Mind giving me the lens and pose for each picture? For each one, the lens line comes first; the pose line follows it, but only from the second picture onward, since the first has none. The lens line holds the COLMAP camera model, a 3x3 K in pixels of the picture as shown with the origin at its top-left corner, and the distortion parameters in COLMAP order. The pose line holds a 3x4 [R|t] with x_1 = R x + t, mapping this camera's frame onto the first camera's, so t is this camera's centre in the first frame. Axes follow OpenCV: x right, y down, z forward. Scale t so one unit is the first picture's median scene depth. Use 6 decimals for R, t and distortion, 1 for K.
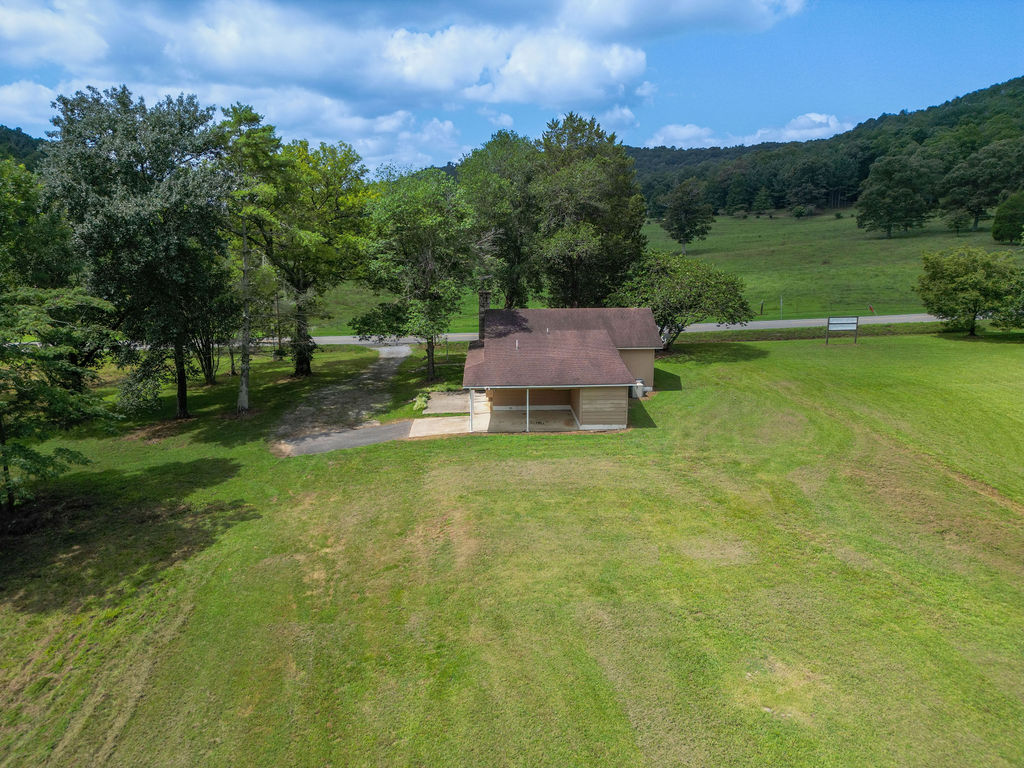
lens RADIAL K [[723.6, 0, 512.0], [0, 723.6, 384.0], [0, 0, 1]] dist [0.055240, -0.042096]
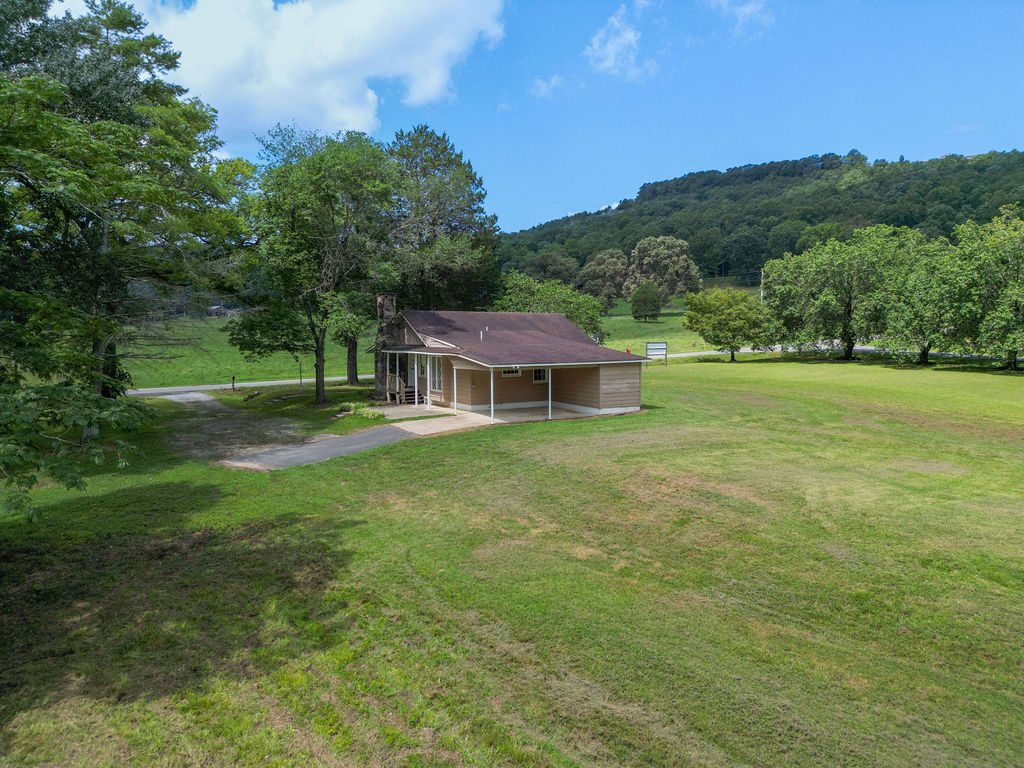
lens RADIAL K [[723.6, 0, 512.0], [0, 723.6, 384.0], [0, 0, 1]] dist [0.055240, -0.042096]
pose [[0.871392, -0.031884, 0.489551, -0.584863], [0.102293, 0.987761, -0.117748, 0.162072], [-0.479805, 0.152683, 0.863988, 0.377651]]
